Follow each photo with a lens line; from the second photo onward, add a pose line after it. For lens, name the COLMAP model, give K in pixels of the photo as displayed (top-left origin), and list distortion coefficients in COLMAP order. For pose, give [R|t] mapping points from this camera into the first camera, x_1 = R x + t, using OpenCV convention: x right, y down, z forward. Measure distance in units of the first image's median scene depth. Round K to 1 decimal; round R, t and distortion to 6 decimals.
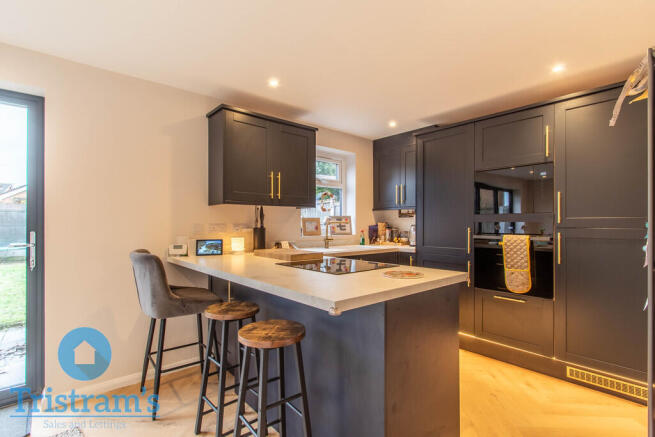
lens RADIAL K [[317.2, 0, 332.0], [0, 317.2, 224.5], [0, 0, 1]] dist [0.003420, -0.000149]
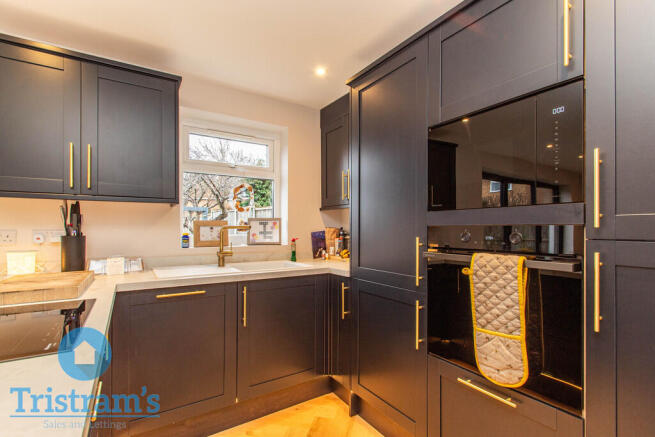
lens RADIAL K [[317.2, 0, 332.0], [0, 317.2, 224.5], [0, 0, 1]] dist [0.003420, -0.000149]
pose [[0.991232, -0.001613, -0.132120, 0.354292], [-0.000378, 0.999887, -0.015037, -0.002573], [0.132129, 0.014955, 0.991120, 0.450863]]
